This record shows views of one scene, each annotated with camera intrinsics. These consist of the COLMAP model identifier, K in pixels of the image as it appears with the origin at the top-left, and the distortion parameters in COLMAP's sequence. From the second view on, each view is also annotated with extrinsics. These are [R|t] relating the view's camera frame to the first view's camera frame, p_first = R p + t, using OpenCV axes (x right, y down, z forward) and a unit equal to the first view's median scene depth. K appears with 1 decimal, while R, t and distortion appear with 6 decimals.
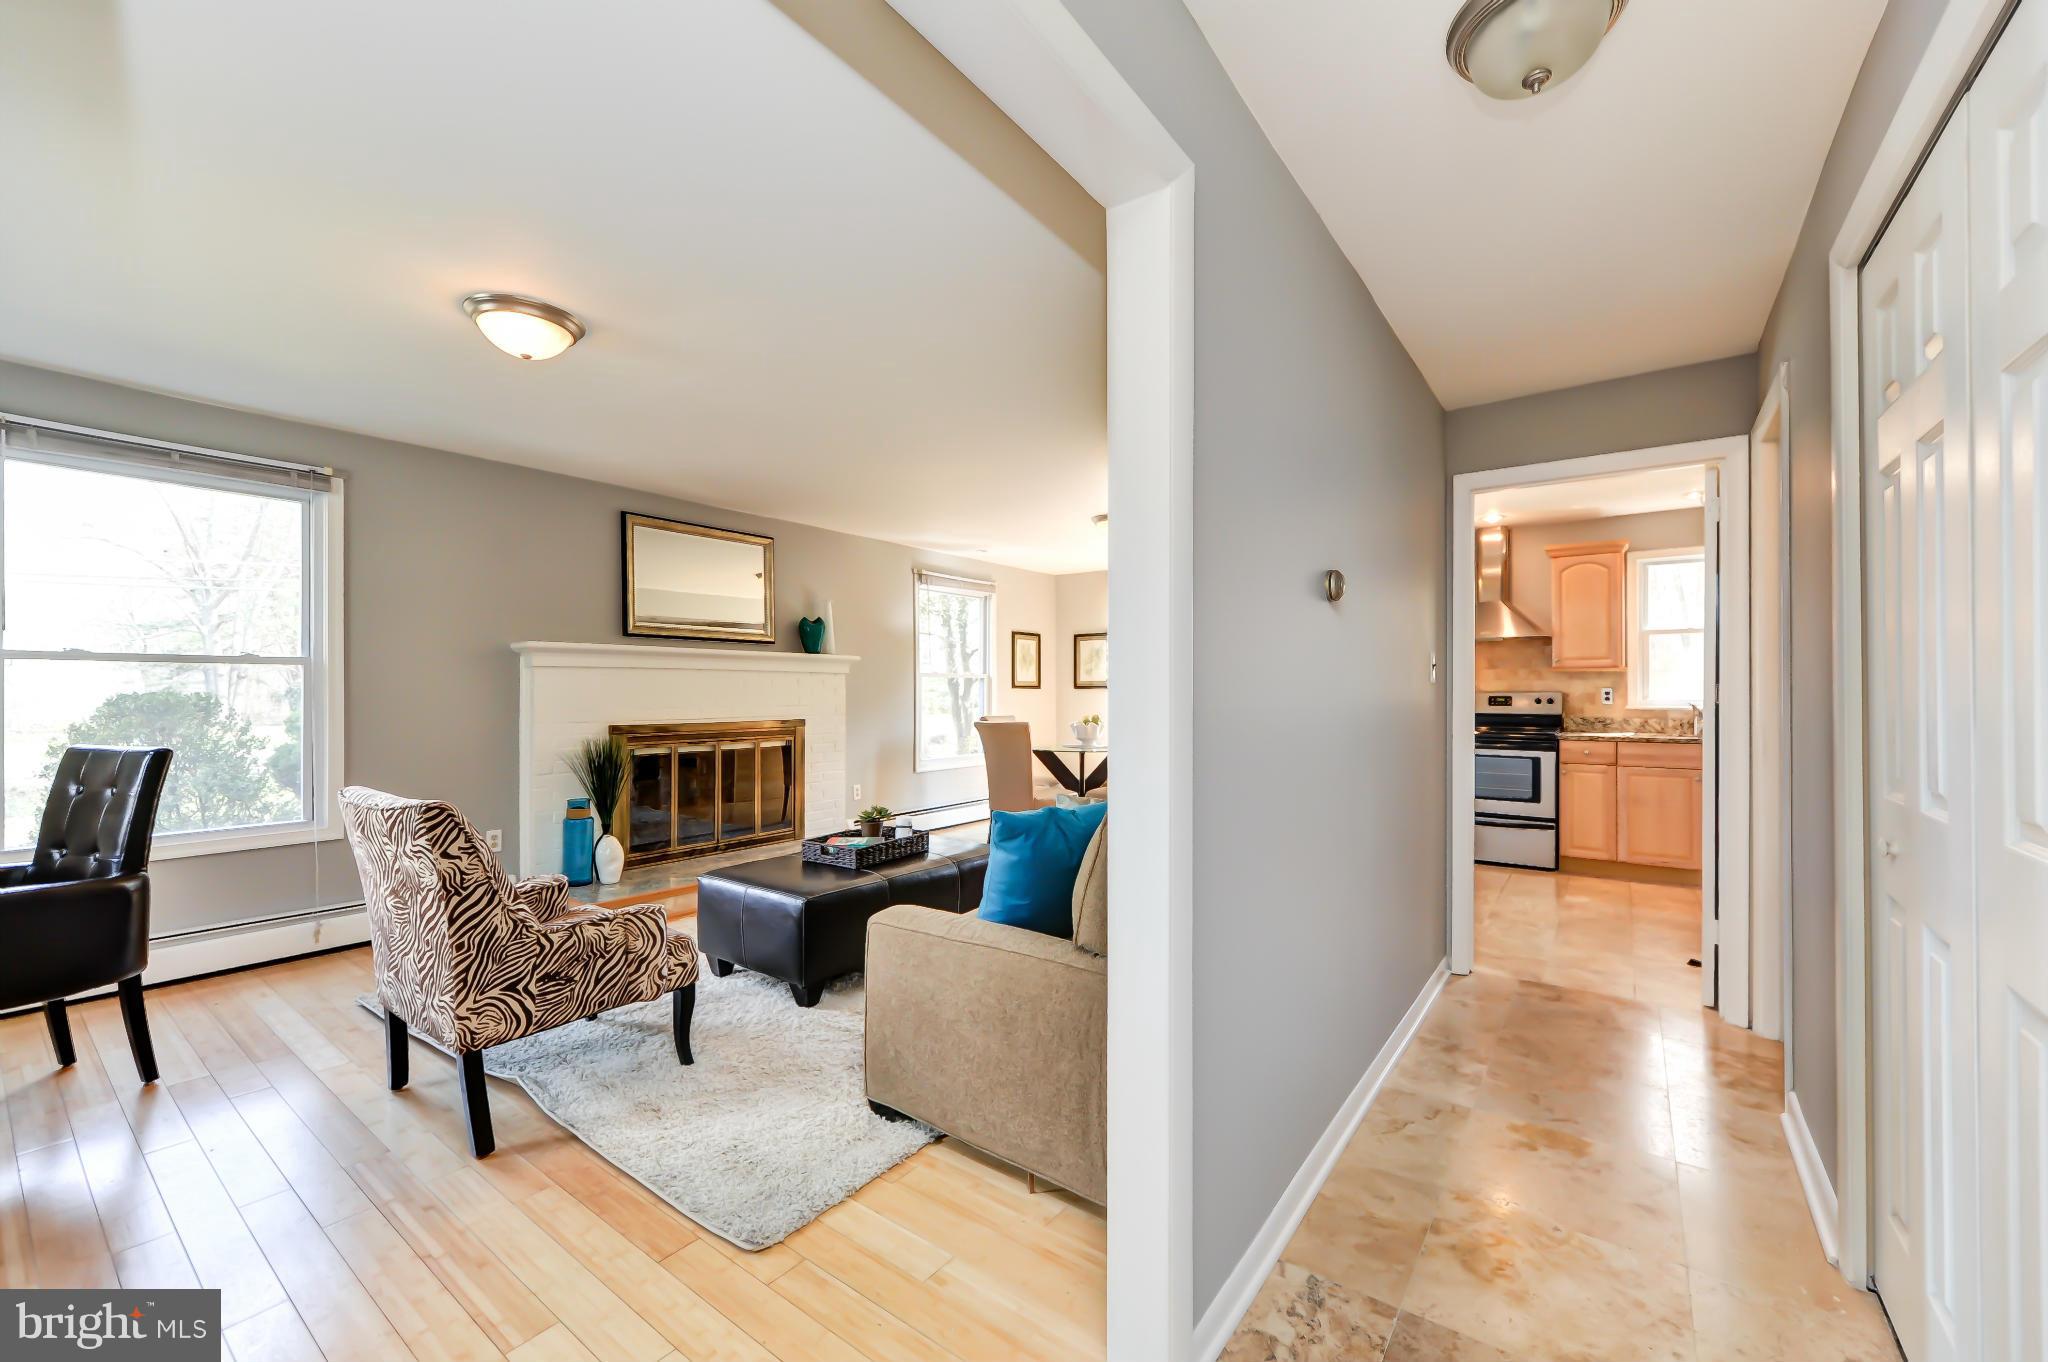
lens RADIAL K [[804.7, 0, 1036.5], [0, 804.7, 688.8], [0, 0, 1]] dist [0.000014, -0.000527]
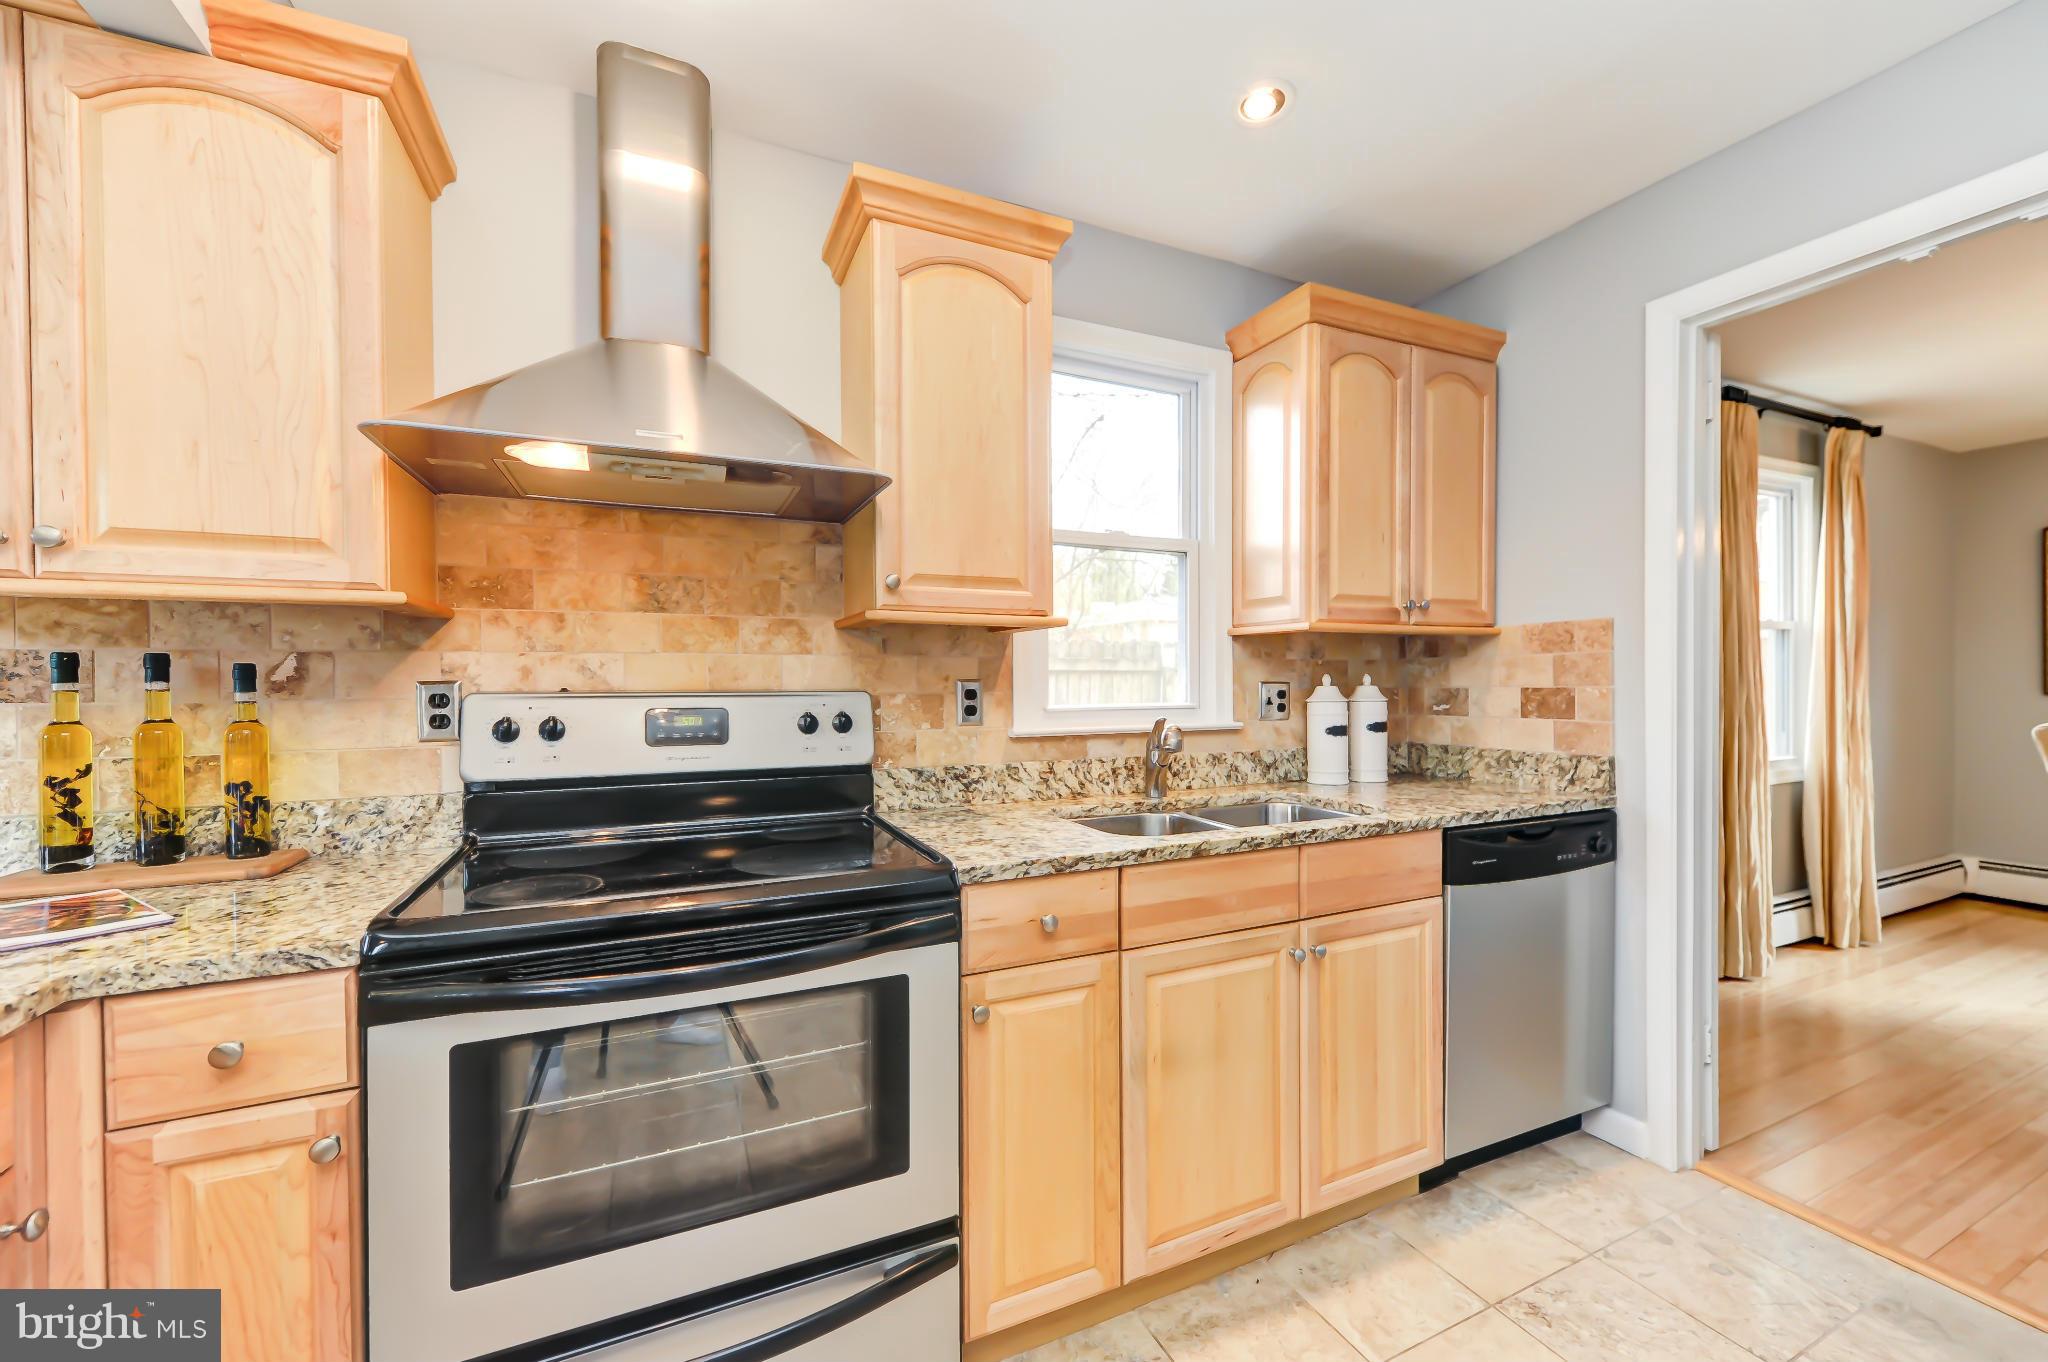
lens RADIAL K [[804.7, 0, 1036.5], [0, 804.7, 688.8], [0, 0, 1]] dist [0.000014, -0.000527]
pose [[0.477906, -0.007028, 0.878383, 0.388992], [0.000857, 0.999971, 0.007535, 0.000234], [-0.878411, -0.002848, 0.477898, 0.758194]]
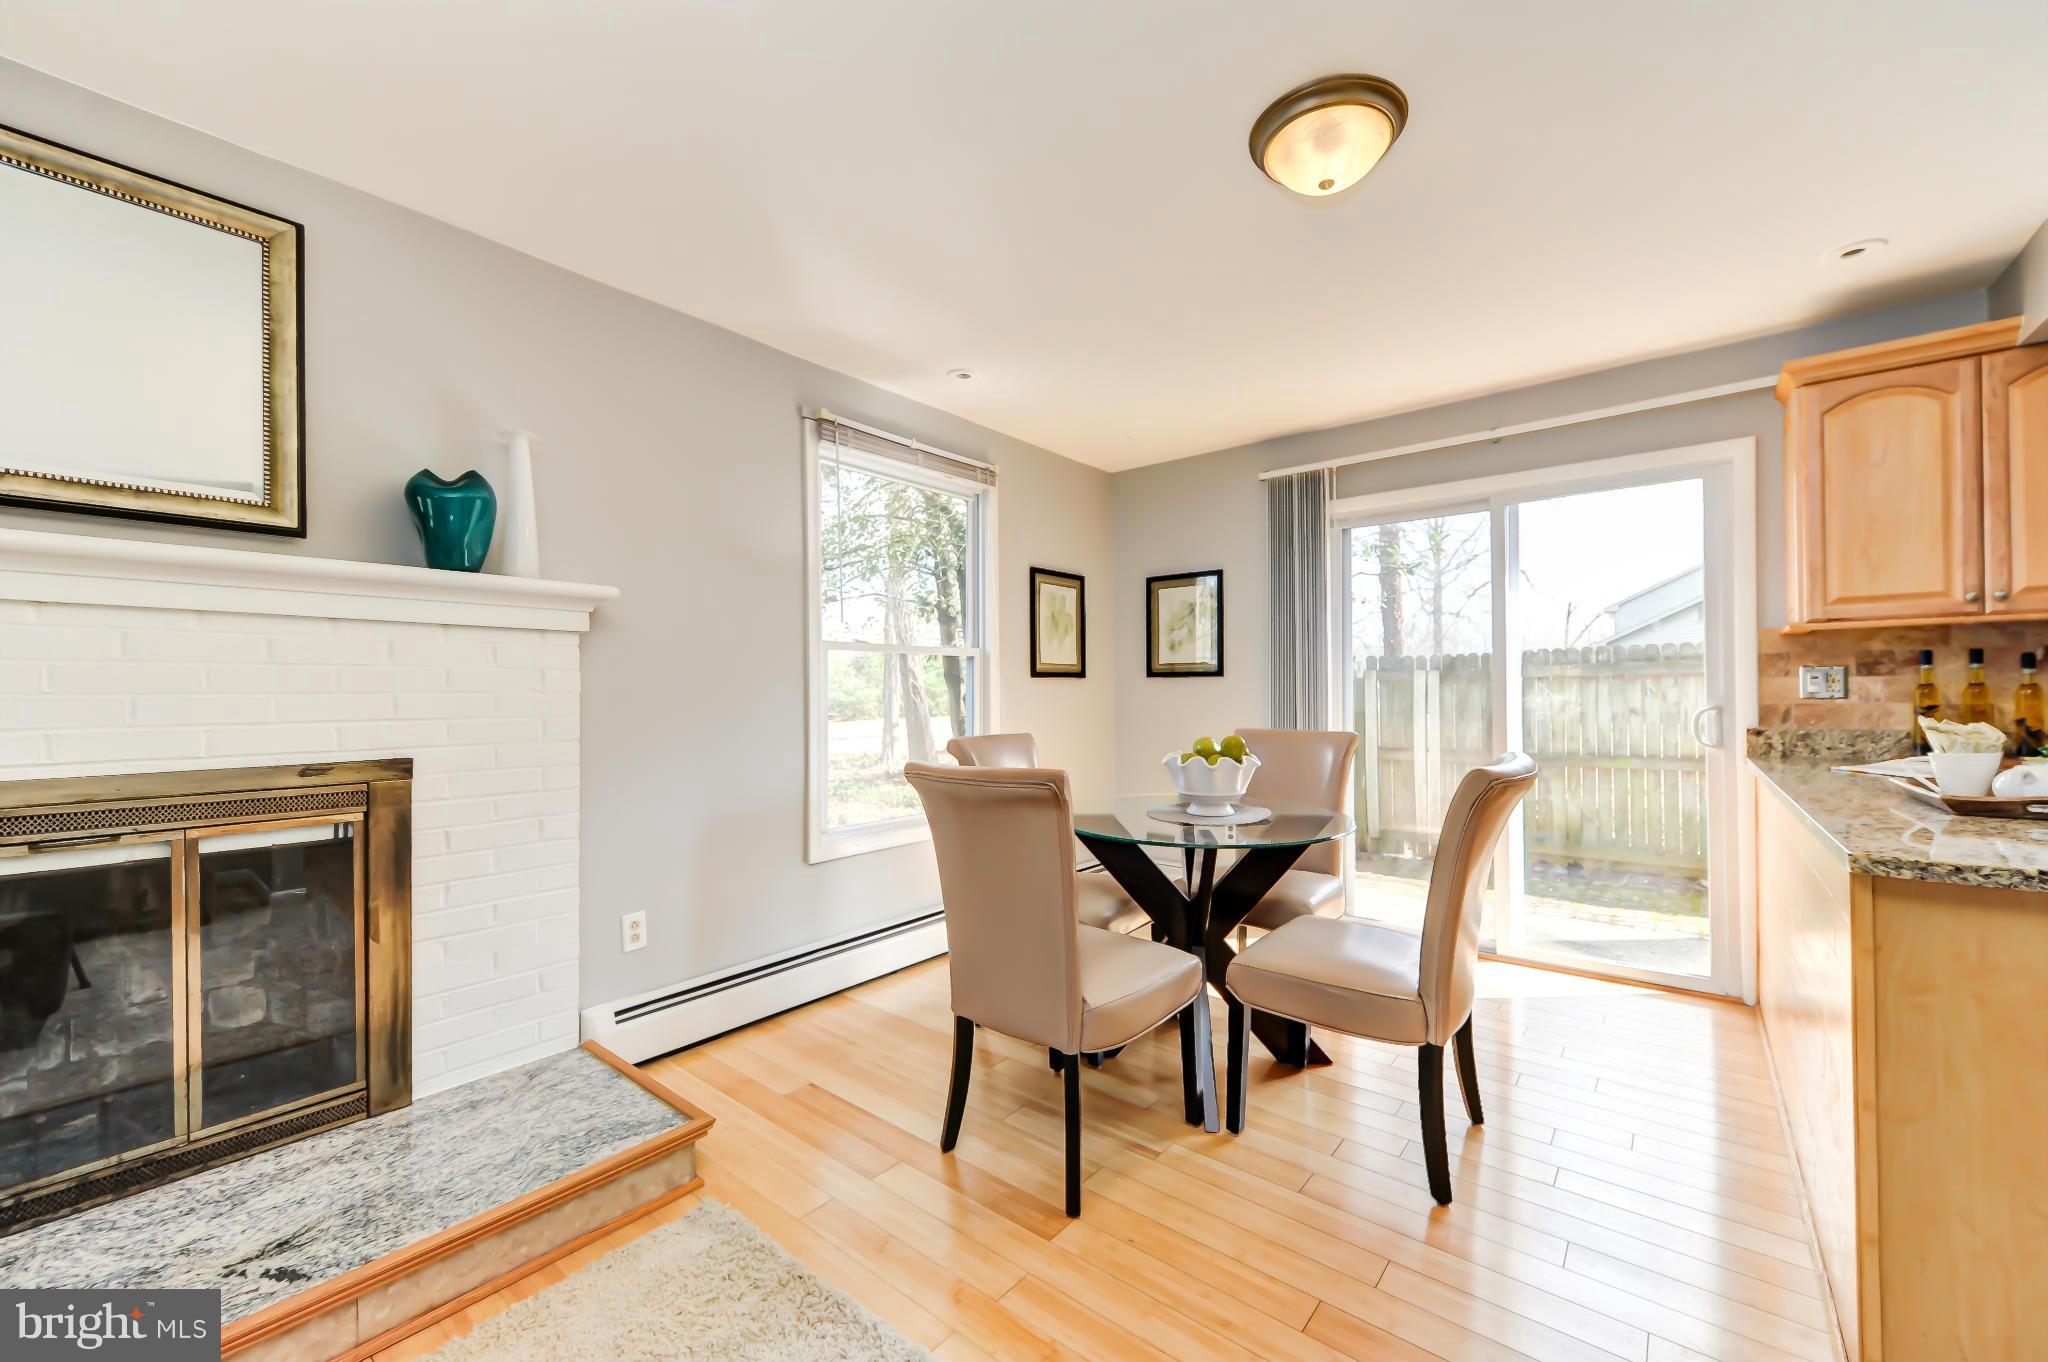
lens RADIAL K [[804.7, 0, 1036.5], [0, 804.7, 688.8], [0, 0, 1]] dist [0.000014, -0.000527]
pose [[0.998775, -0.006825, -0.049005, -0.001848], [0.006843, 0.999977, 0.000207, 0.009415], [0.049003, -0.000542, 0.998798, 0.629610]]
